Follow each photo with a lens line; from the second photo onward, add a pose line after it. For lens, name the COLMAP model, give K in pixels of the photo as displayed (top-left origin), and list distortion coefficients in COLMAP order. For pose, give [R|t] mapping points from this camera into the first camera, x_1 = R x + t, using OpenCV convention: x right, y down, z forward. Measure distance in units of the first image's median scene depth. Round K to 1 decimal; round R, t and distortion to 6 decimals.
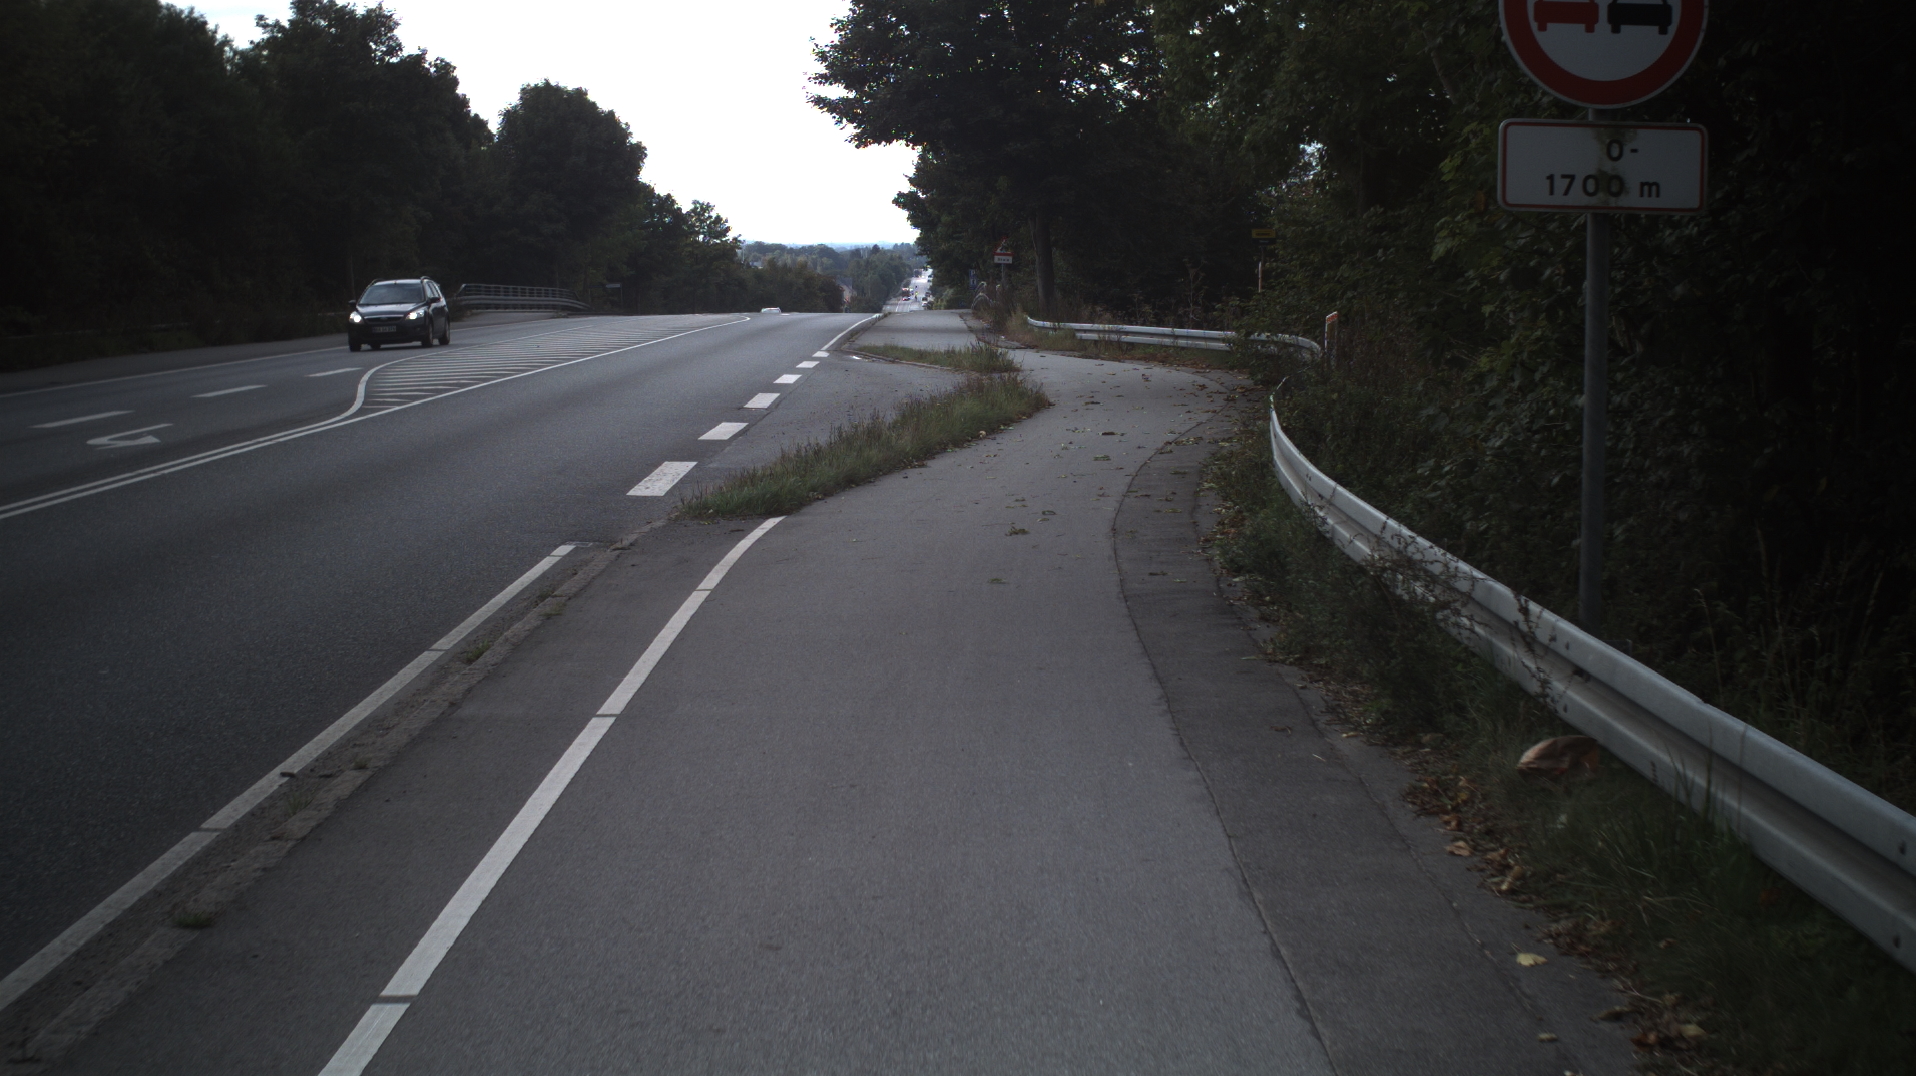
lens RADIAL K [[4487.3, 0, 957.3], [0, 4487.3, 547.7], [0, 0, 1]] dist [-0.243819, 0.000000]
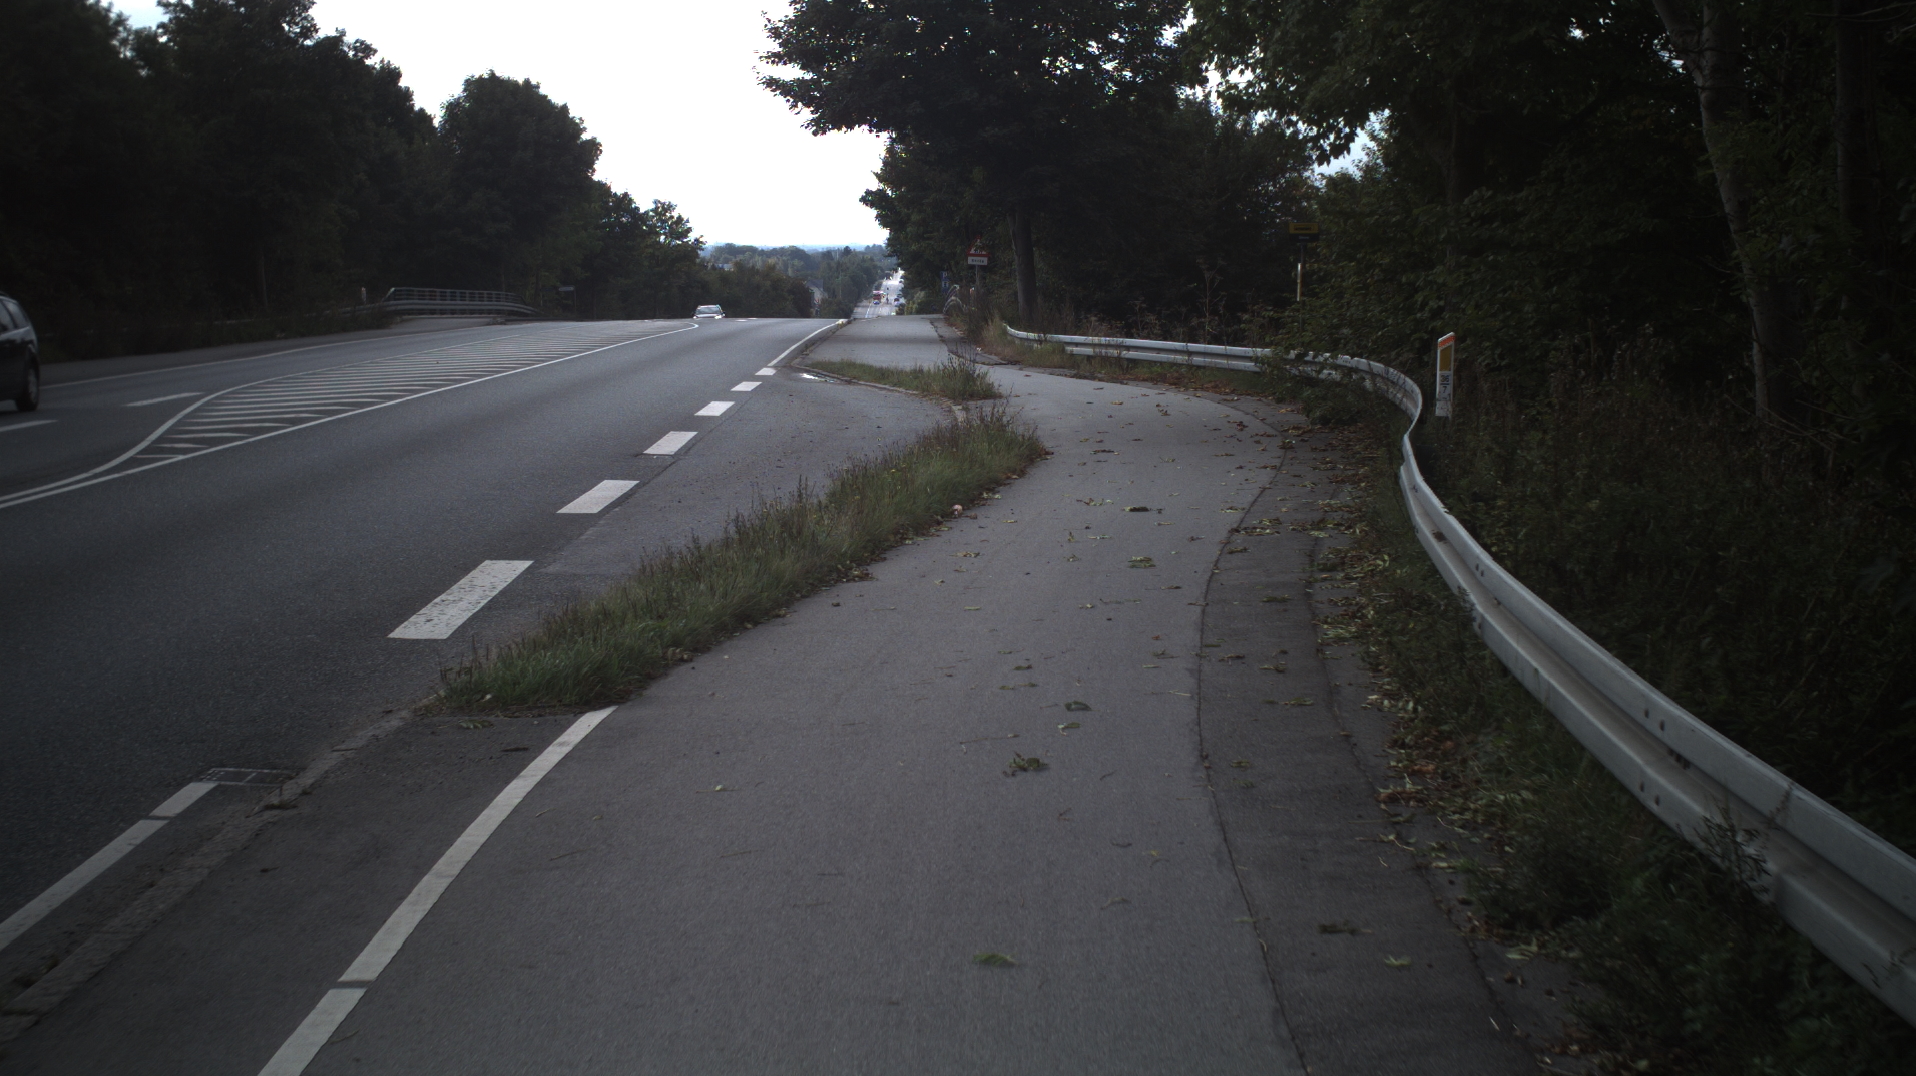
lens RADIAL K [[4487.3, 0, 953.8], [0, 4487.3, 534.7], [0, 0, 1]] dist [-0.243819, 0.000000]
pose [[0.999985, -0.000990, 0.005369, 0.000575], [0.001007, 0.999994, -0.003267, -0.008628], [-0.005365, 0.003273, 0.999980, 0.136114]]
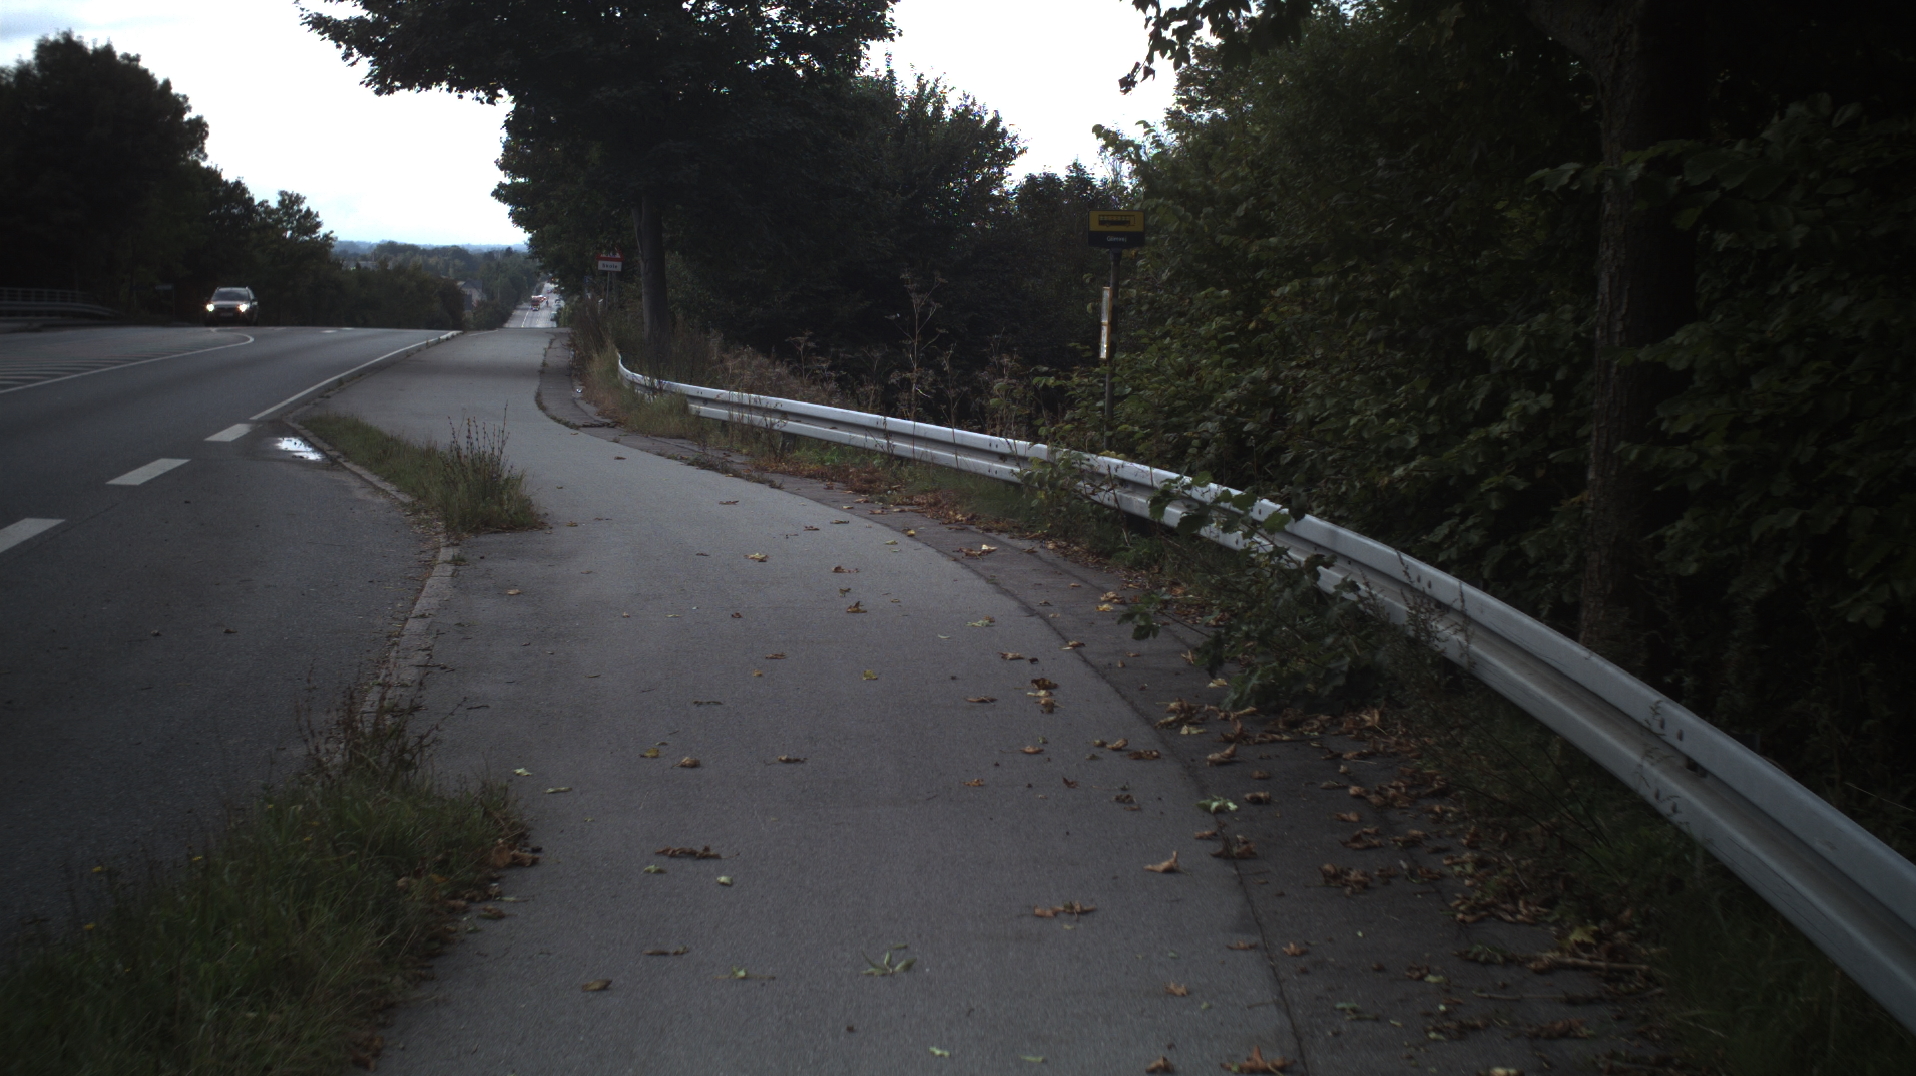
lens RADIAL K [[4487.3, 0, 1049.4], [0, 4487.3, 509.7], [0, 0, 1]] dist [-0.243819, 0.000000]
pose [[0.994651, 0.017334, 0.101825, 0.013303], [-0.016271, 0.999804, -0.011267, -0.026699], [-0.102001, 0.009550, 0.994738, 0.407238]]
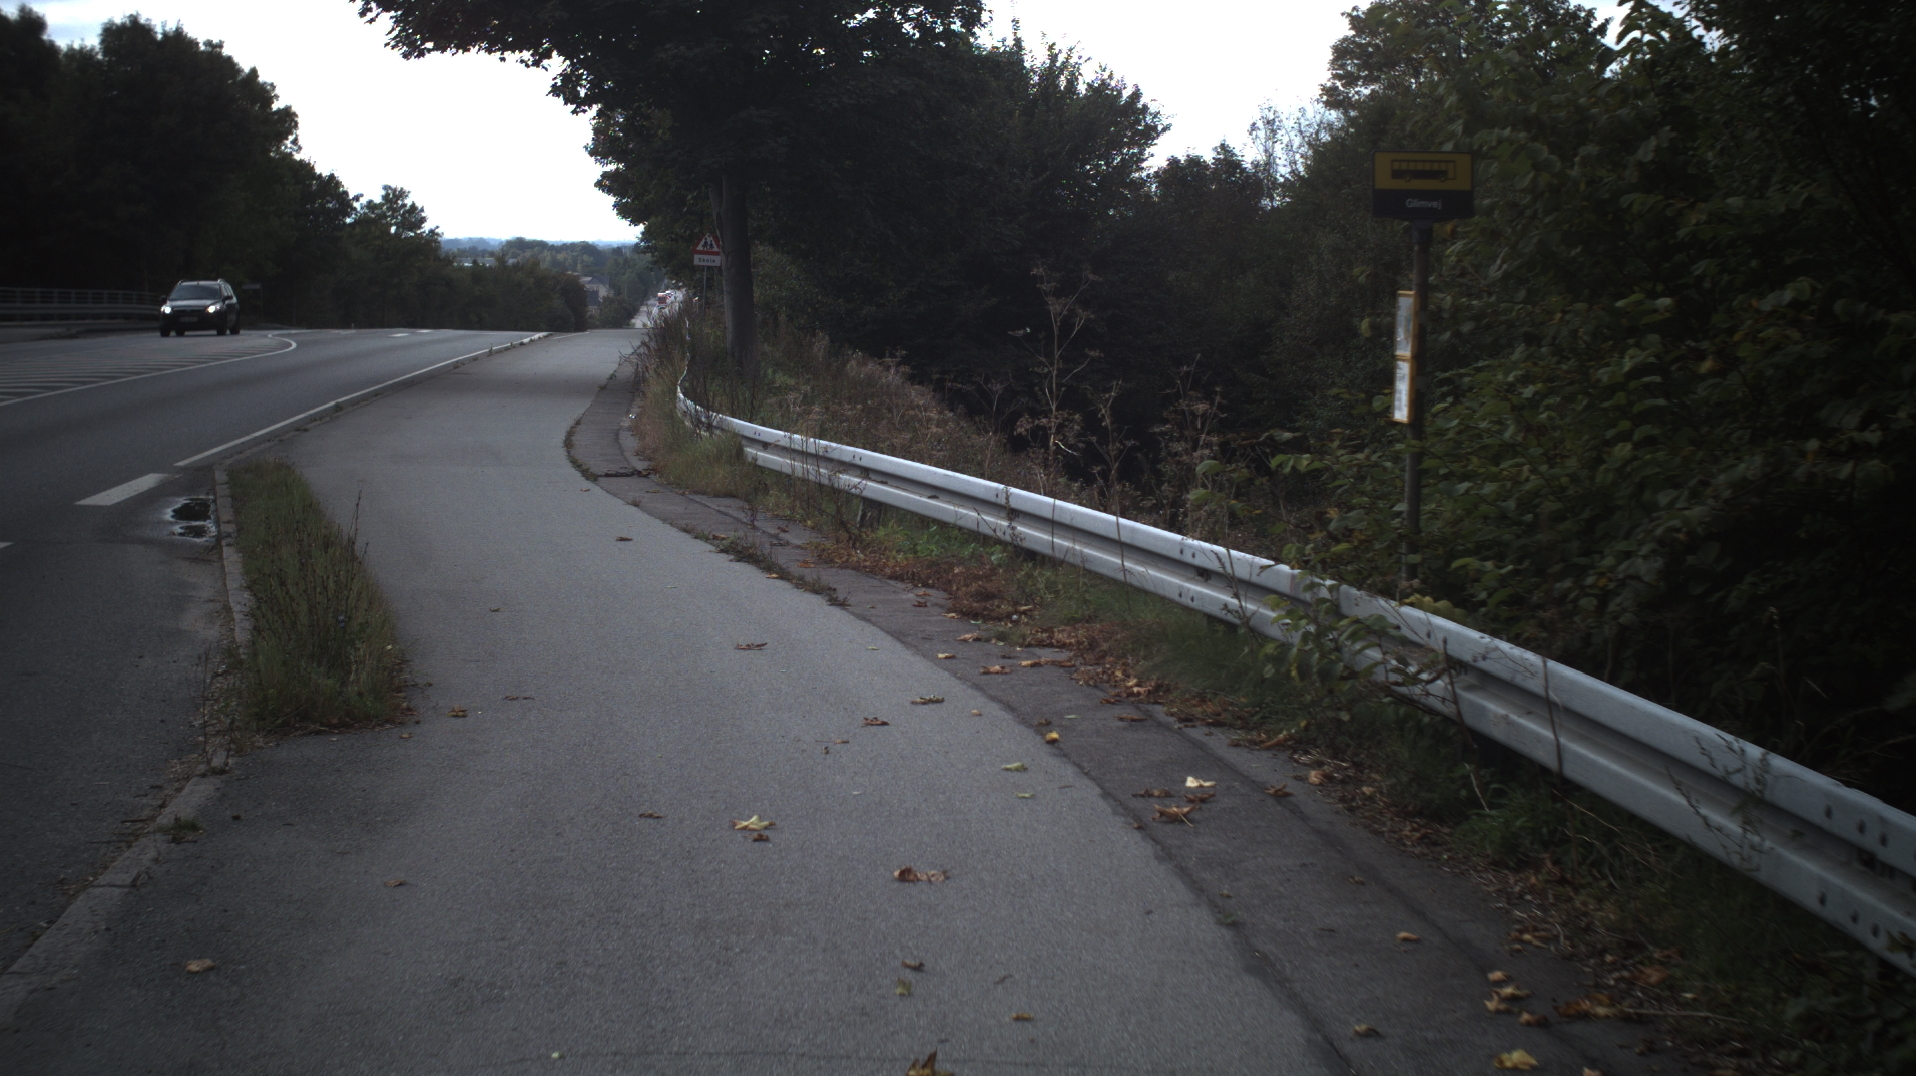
lens RADIAL K [[4487.3, 0, 950.6], [0, 4487.3, 536.0], [0, 0, 1]] dist [-0.243819, 0.000000]
pose [[0.998651, 0.011559, 0.050631, 0.022585], [-0.011422, 0.999930, -0.003006, -0.035465], [-0.050662, 0.002424, 0.998713, 0.543568]]
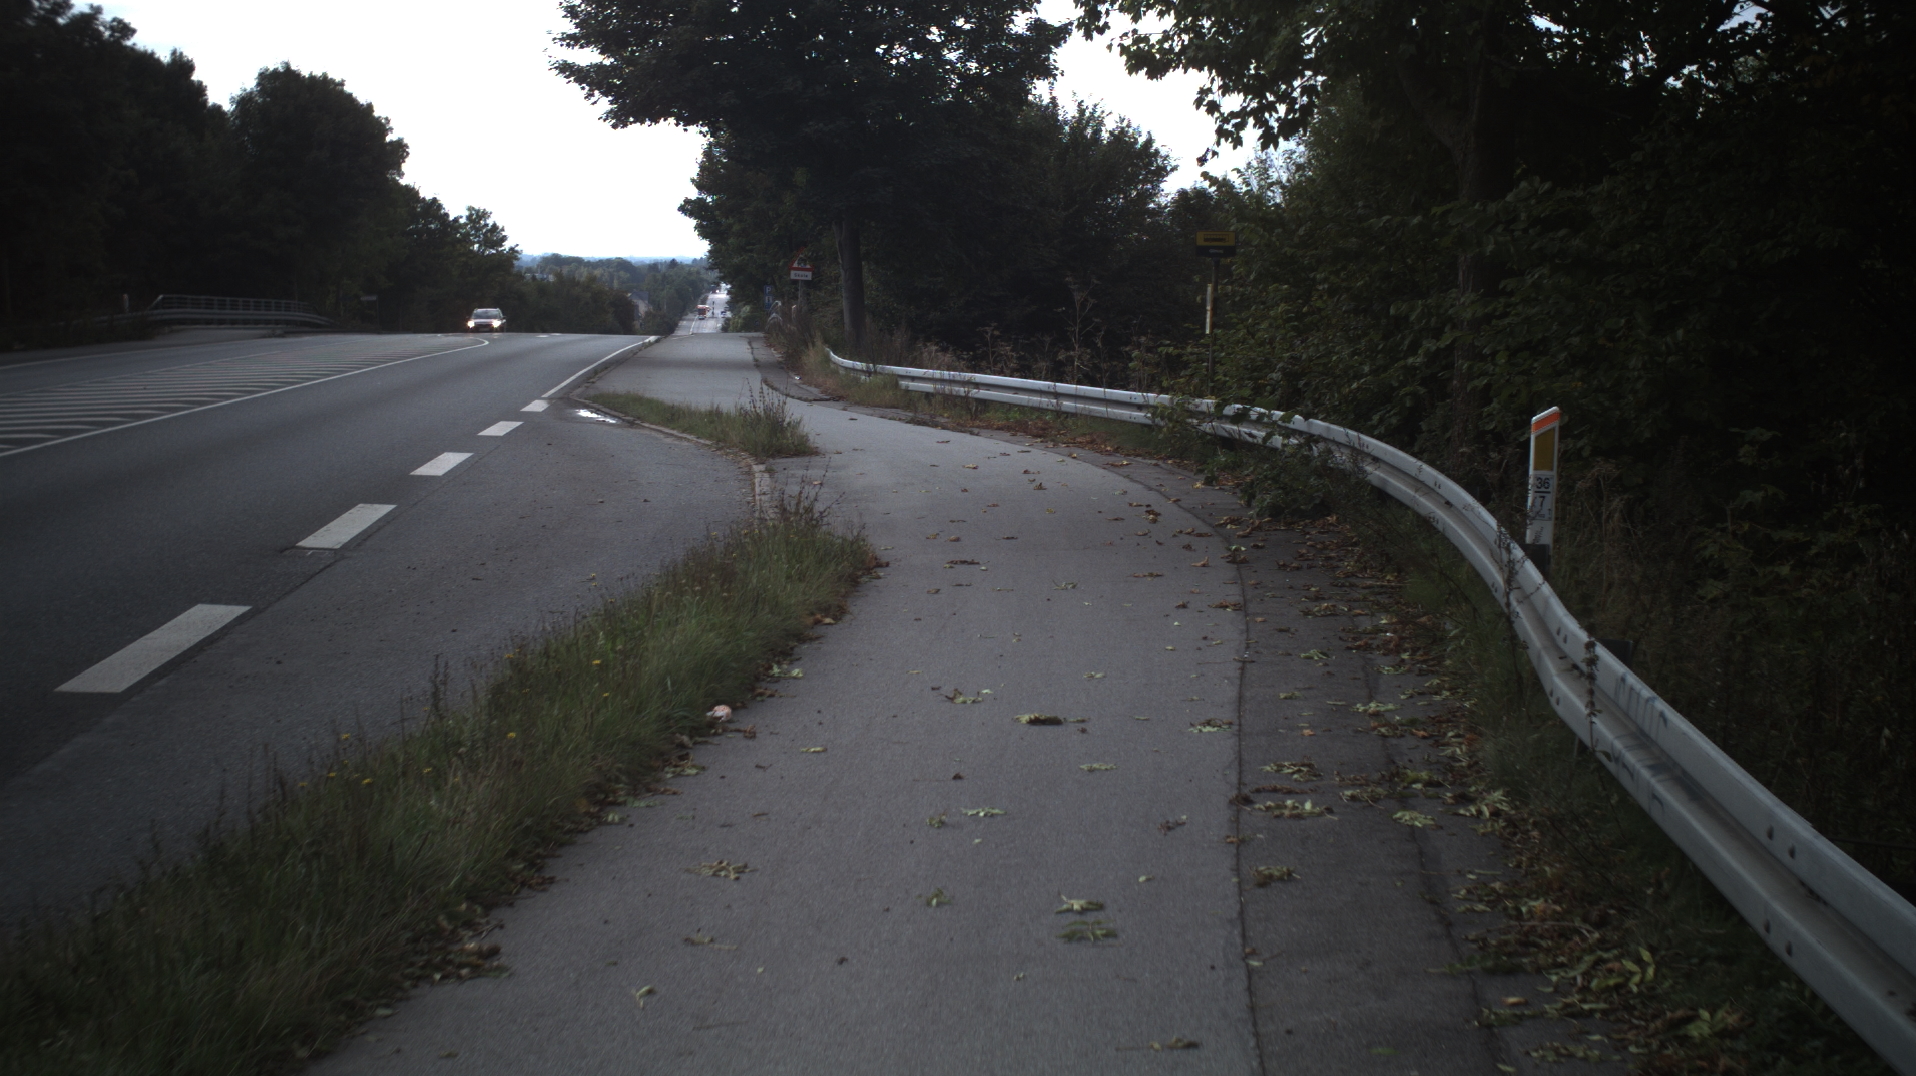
lens RADIAL K [[4487.3, 0, 961.5], [0, 4487.3, 540.4], [0, 0, 1]] dist [-0.243819, 0.000000]
pose [[0.998839, 0.013455, 0.046247, 0.003662], [-0.013204, 0.999896, -0.005724, -0.017345], [-0.046320, 0.005107, 0.998914, 0.271783]]
